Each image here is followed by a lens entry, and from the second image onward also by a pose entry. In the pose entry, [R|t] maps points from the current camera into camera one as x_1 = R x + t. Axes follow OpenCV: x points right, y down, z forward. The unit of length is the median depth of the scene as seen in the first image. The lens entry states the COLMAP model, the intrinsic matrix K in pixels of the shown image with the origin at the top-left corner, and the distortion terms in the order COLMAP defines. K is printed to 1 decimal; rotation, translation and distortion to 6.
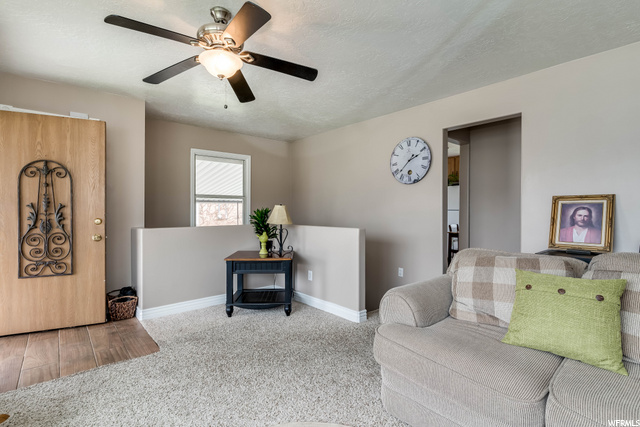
lens RADIAL K [[304.2, 0, 320.0], [0, 304.2, 213.5], [0, 0, 1]] dist [0.000882, 0.000083]
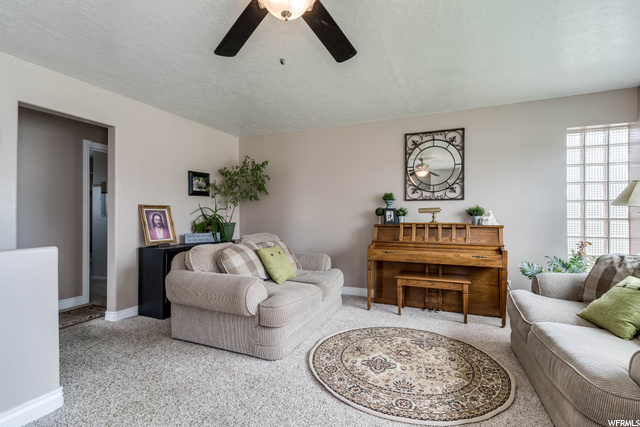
lens RADIAL K [[304.2, 0, 320.0], [0, 304.2, 213.5], [0, 0, 1]] dist [0.000882, 0.000083]
pose [[-0.420376, 0.005395, 0.907334, -0.721717], [0.006787, 0.999973, -0.002801, -0.012225], [-0.907325, 0.004981, -0.420401, 0.895885]]
